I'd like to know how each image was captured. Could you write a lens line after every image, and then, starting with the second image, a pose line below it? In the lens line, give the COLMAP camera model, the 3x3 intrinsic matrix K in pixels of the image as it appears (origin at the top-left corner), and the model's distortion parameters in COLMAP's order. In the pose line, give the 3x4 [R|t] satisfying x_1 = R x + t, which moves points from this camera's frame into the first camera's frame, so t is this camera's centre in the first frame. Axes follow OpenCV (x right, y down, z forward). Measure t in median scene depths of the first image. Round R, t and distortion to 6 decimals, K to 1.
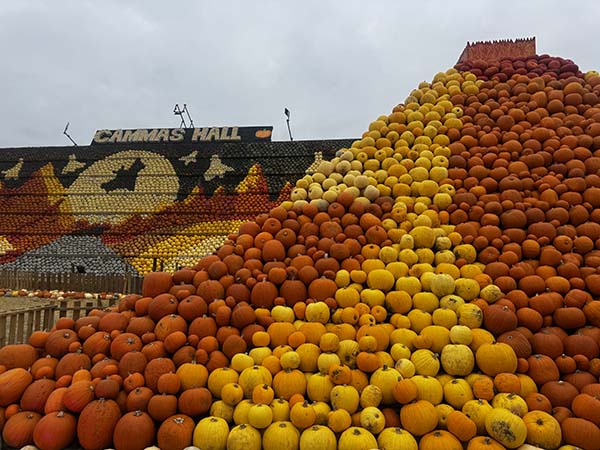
lens RADIAL K [[424.4, 0, 301.1], [0, 424.4, 228.9], [0, 0, 1]] dist [0.042004, -0.017061]
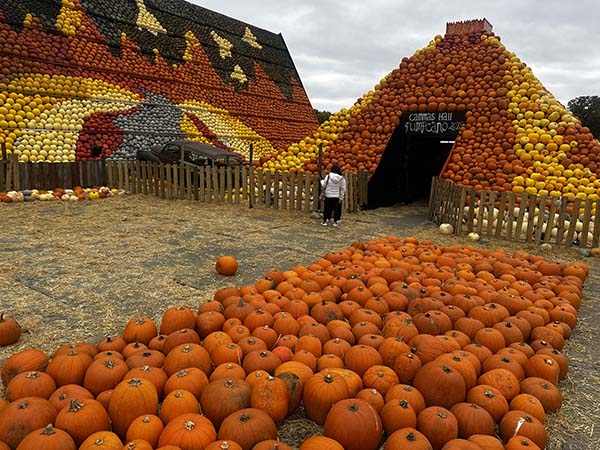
lens RADIAL K [[438.6, 0, 302.1], [0, 438.6, 229.6], [0, 0, 1]] dist [0.061041, -0.053060]
pose [[0.453521, -0.162837, 0.876244, -0.600369], [-0.102187, 0.967183, 0.232626, 0.012853], [-0.885368, -0.195041, 0.421998, 0.280256]]
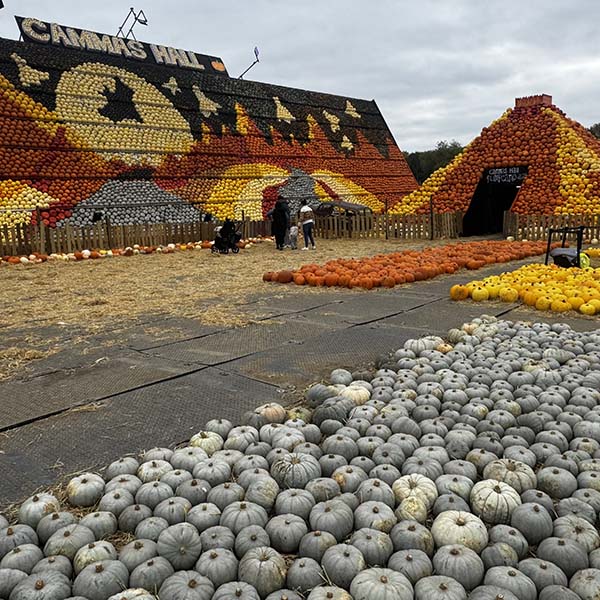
lens RADIAL K [[583.1, 0, 297.9], [0, 583.1, 298.3], [0, 0, 1]] dist [0.008768, 0.000000]
pose [[0.554730, -0.172841, 0.813880, -1.151353], [-0.019937, 0.975143, 0.220676, -0.013861], [-0.831791, -0.138642, 0.537496, 0.100999]]
